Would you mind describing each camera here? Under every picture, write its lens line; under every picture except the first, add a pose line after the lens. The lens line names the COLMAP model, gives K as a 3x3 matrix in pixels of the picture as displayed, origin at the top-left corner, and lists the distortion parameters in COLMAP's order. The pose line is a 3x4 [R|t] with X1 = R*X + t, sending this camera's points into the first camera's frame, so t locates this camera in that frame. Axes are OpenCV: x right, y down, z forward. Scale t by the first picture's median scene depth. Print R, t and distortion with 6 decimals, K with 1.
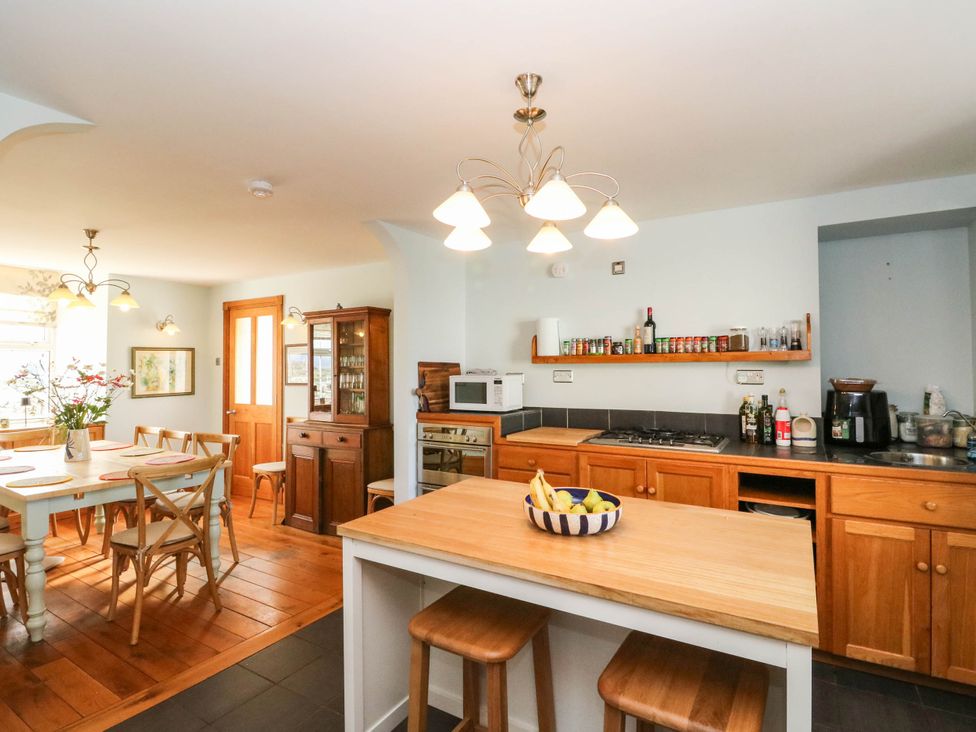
lens RADIAL K [[505.3, 0, 495.0], [0, 505.3, 355.8], [0, 0, 1]] dist [0.000839, -0.013071]
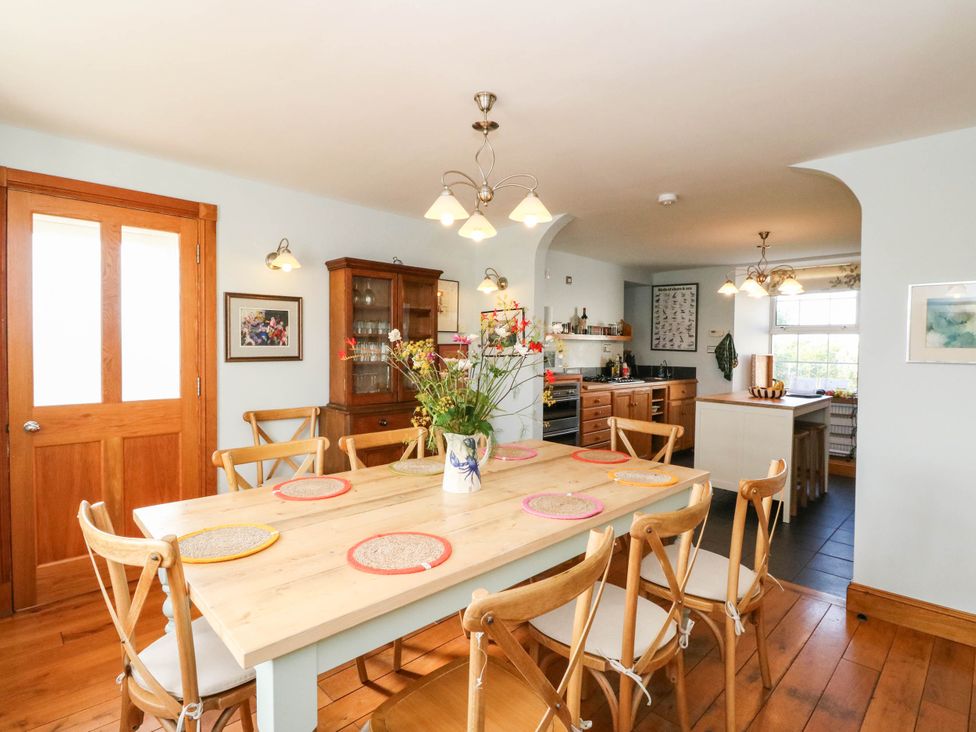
lens RADIAL K [[505.3, 0, 495.0], [0, 505.3, 355.8], [0, 0, 1]] dist [0.000839, -0.013071]
pose [[0.240358, -0.010443, 0.970628, -1.450044], [-0.036829, 0.999124, 0.019869, 0.045166], [-0.969985, -0.040523, 0.239763, 0.876423]]
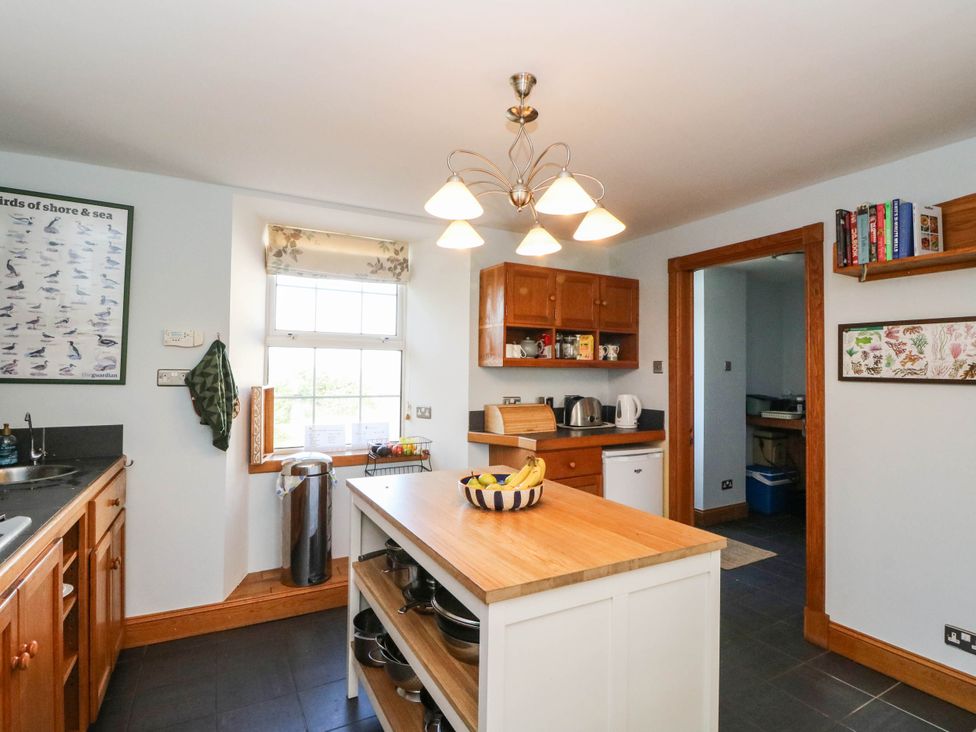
lens RADIAL K [[505.3, 0, 495.0], [0, 505.3, 355.8], [0, 0, 1]] dist [0.000839, -0.013071]
pose [[-0.865944, 0.015874, 0.499890, -0.199235], [-0.014082, 0.998326, -0.056097, 0.031675], [-0.499944, -0.055616, -0.864270, 0.963461]]
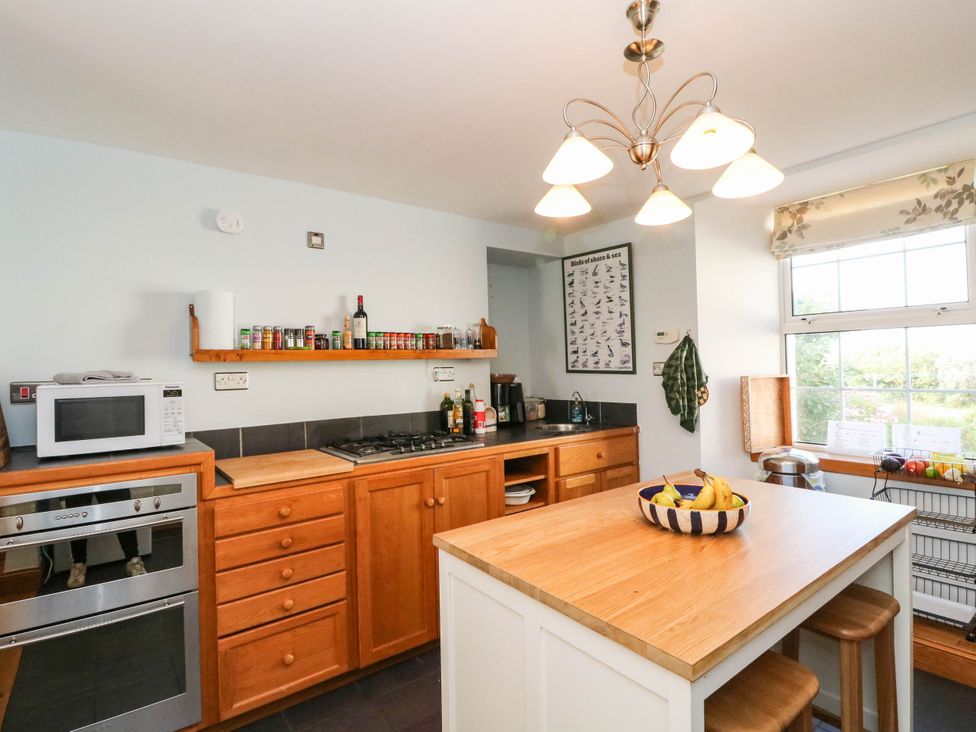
lens RADIAL K [[505.3, 0, 495.0], [0, 505.3, 355.8], [0, 0, 1]] dist [0.000839, -0.013071]
pose [[0.360233, 0.017130, 0.932705, -0.406950], [-0.000161, 0.999833, -0.018301, 0.021613], [-0.932862, 0.006443, 0.360175, 0.481237]]
